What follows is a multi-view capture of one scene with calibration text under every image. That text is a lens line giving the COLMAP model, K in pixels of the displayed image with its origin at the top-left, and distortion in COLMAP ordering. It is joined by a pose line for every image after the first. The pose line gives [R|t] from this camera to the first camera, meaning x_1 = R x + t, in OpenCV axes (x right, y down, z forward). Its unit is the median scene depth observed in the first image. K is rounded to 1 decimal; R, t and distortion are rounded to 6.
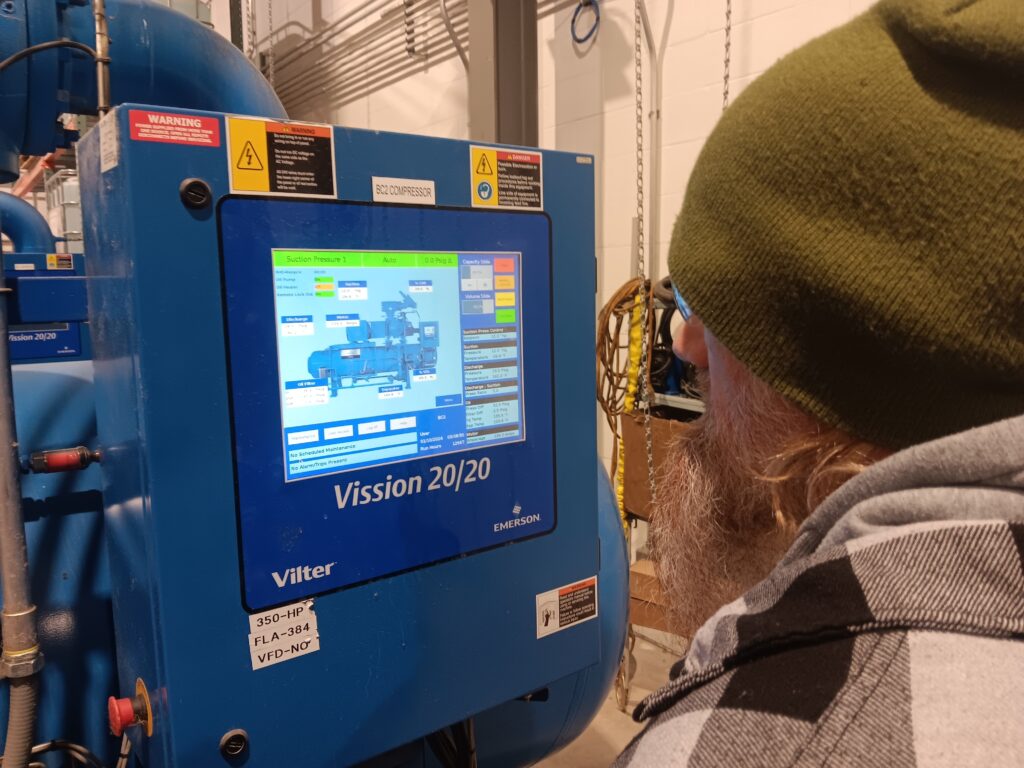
lens RADIAL K [[784.7, 0, 508.9], [0, 784.7, 379.3], [0, 0, 1]] dist [0.093621, -0.184993]
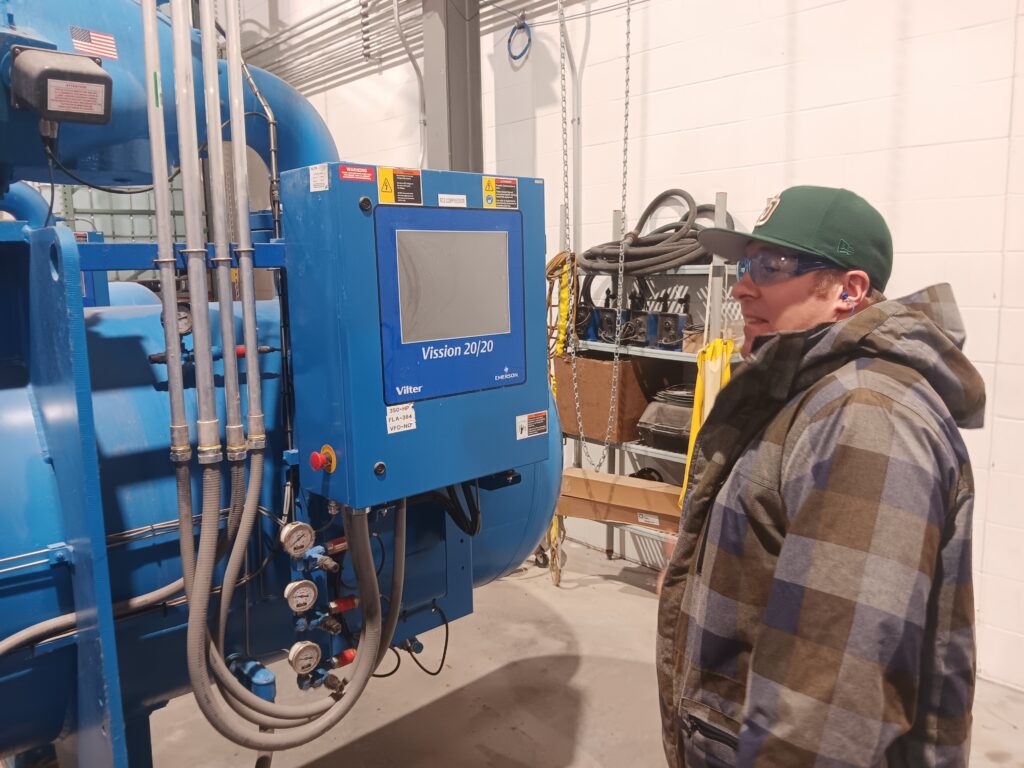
lens RADIAL K [[784.7, 0, 508.9], [0, 784.7, 379.3], [0, 0, 1]] dist [0.093621, -0.184993]
pose [[0.995567, -0.015422, 0.092786, -0.054200], [0.013050, 0.999574, 0.026114, 0.048036], [-0.093149, -0.024787, 0.995344, -0.298323]]
